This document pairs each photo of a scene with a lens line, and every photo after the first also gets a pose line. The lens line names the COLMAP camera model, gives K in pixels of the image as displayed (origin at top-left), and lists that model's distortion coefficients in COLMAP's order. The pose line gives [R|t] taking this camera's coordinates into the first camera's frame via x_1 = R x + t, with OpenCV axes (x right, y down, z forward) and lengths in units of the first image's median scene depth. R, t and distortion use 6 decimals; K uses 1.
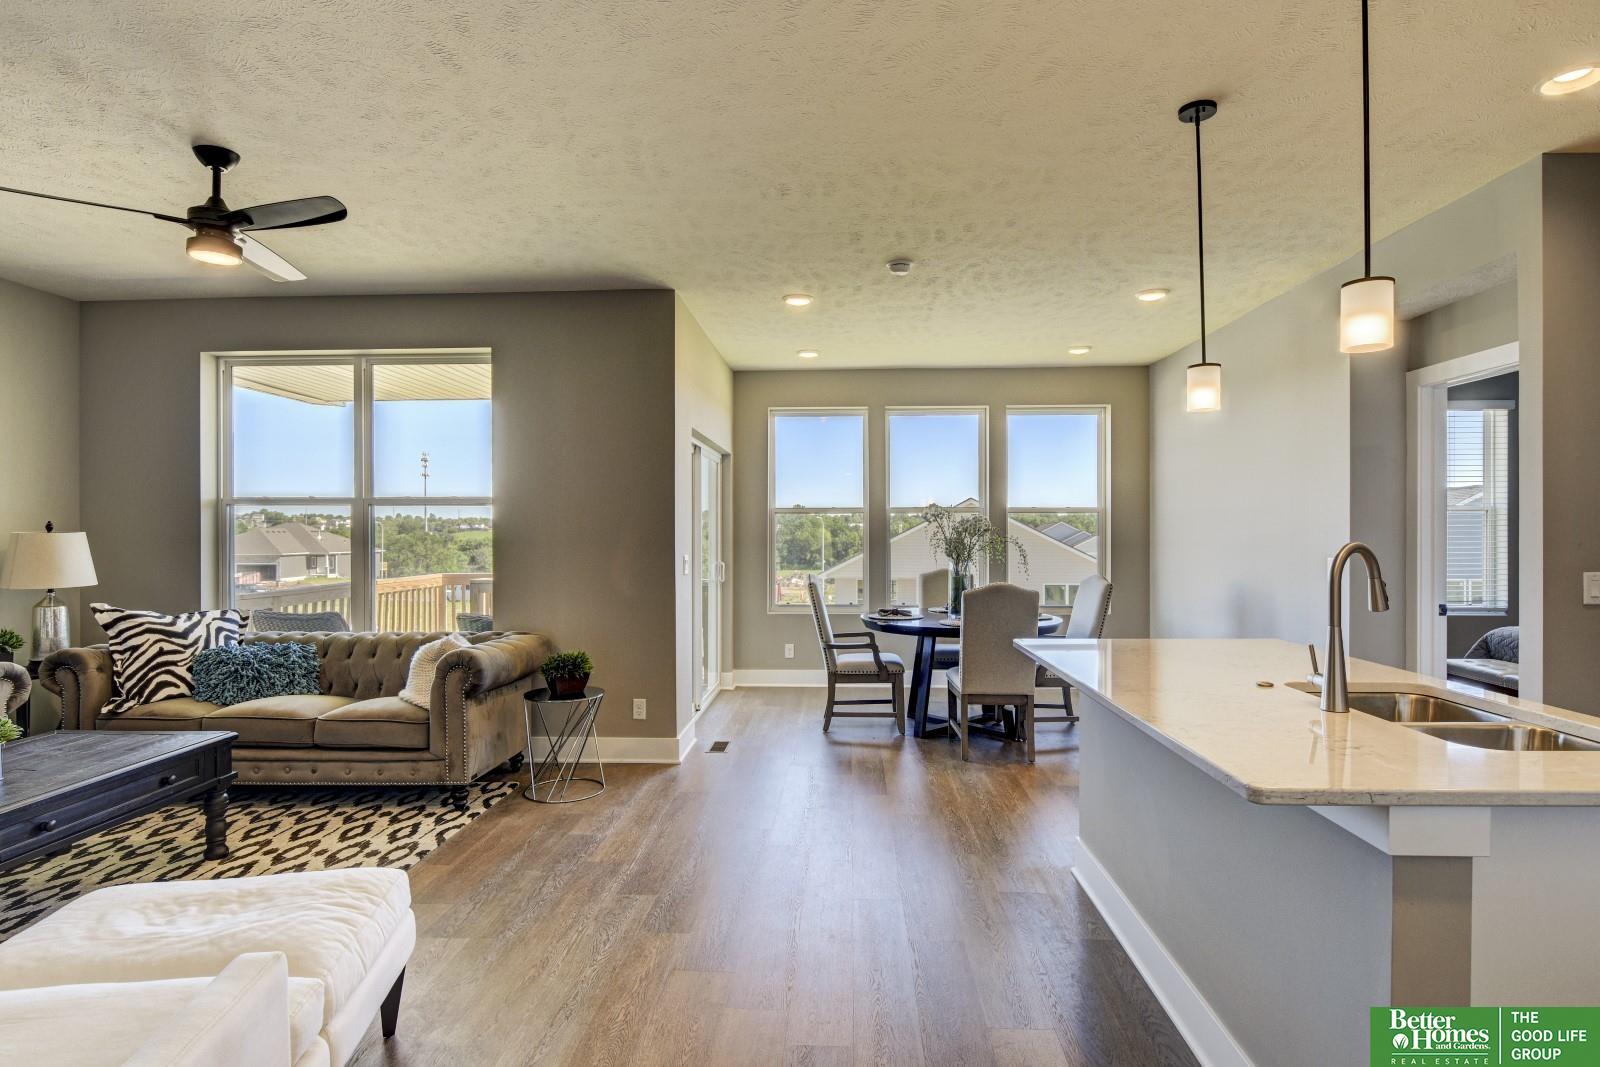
lens RADIAL K [[838.1, 0, 803.2], [0, 838.1, 529.6], [0, 0, 1]] dist [0.001827, 0.000369]
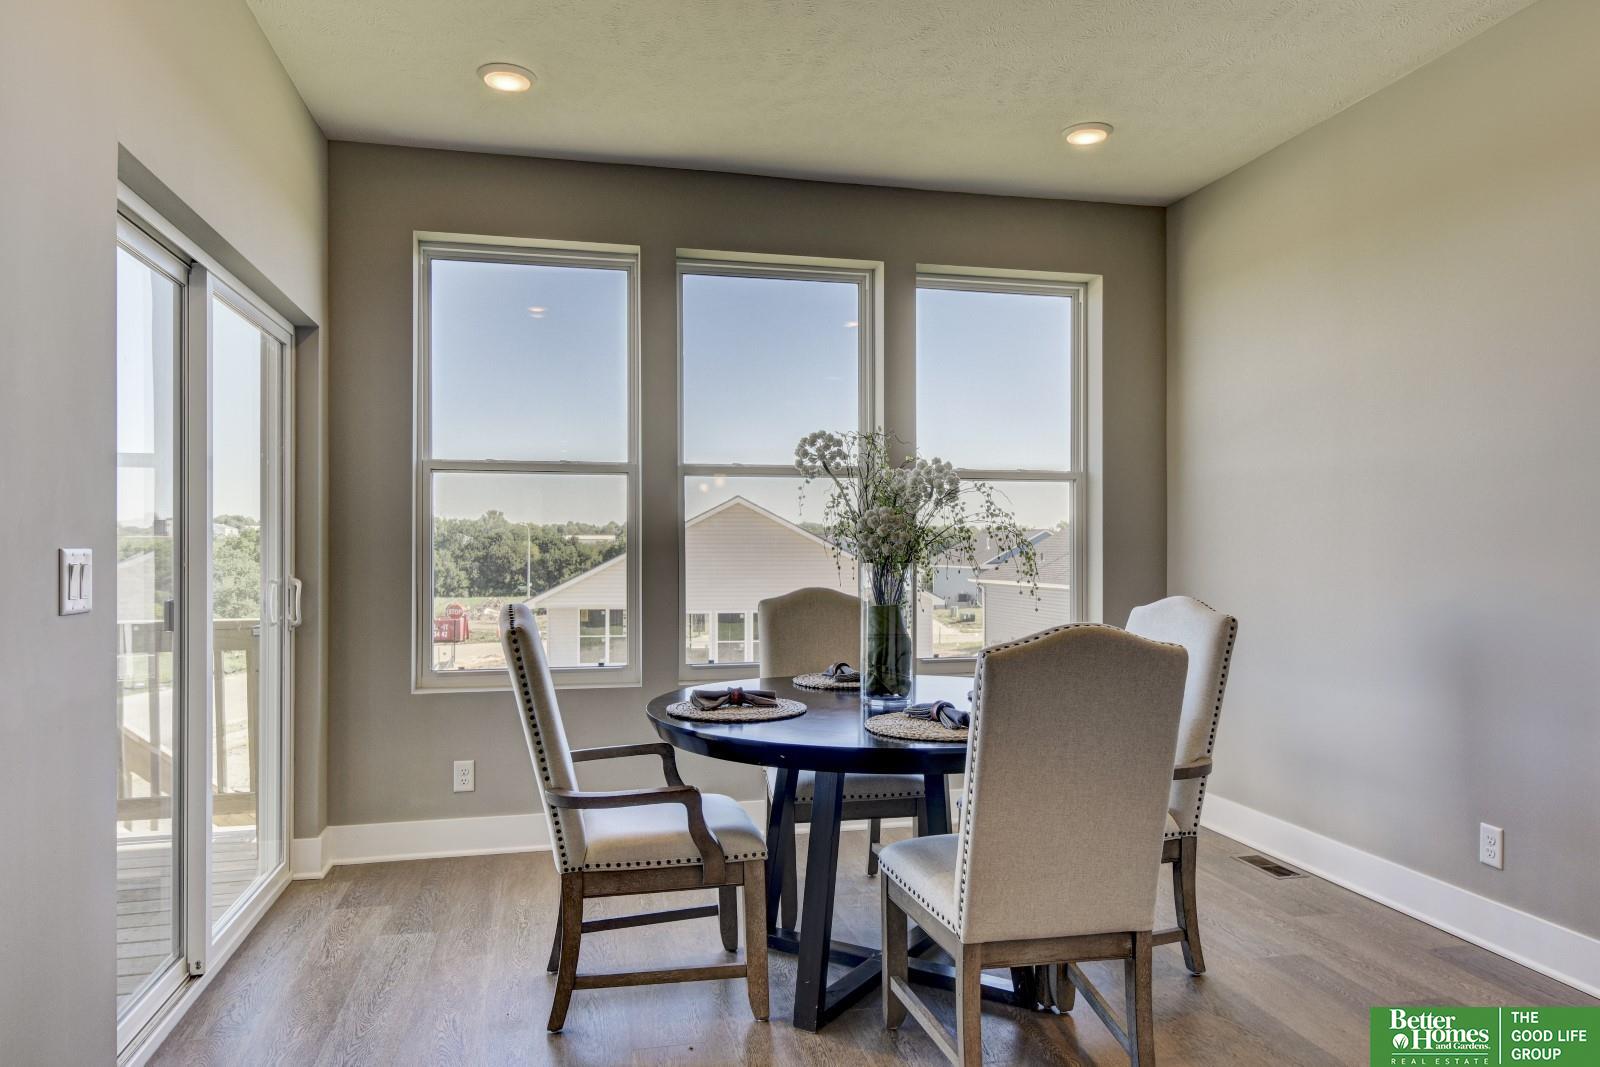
lens RADIAL K [[1026.0, 0, 810.7], [0, 1026.0, 543.8], [0, 0, 1]] dist [0.003518, -0.001698]
pose [[0.957437, 0.002682, 0.288631, 0.002673], [-0.002223, 0.999996, -0.001919, 0.023215], [-0.288635, 0.001196, 0.957438, 0.464307]]
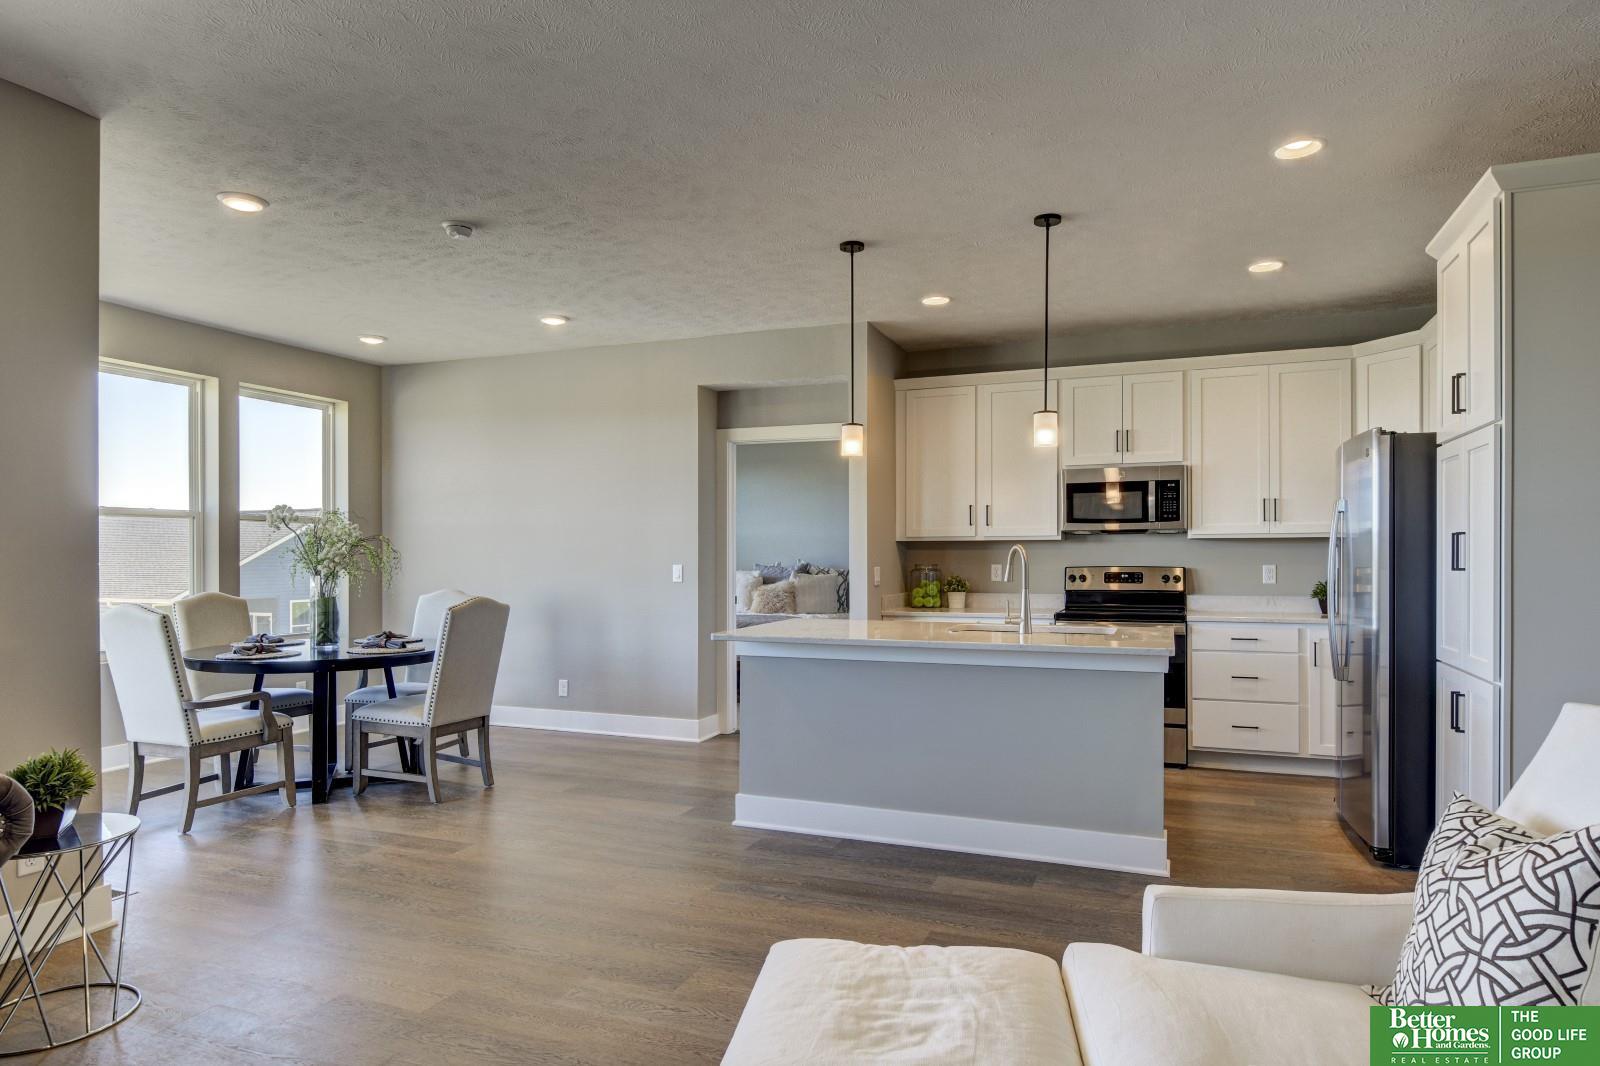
lens RADIAL K [[972.1, 0, 798.0], [0, 972.1, 549.3], [0, 0, 1]] dist [0.000180, -0.000203]
pose [[0.308165, 0.010892, 0.951270, -0.495850], [-0.001470, 0.999939, -0.010972, 0.017079], [-0.951332, 0.001983, 0.308163, 0.250608]]
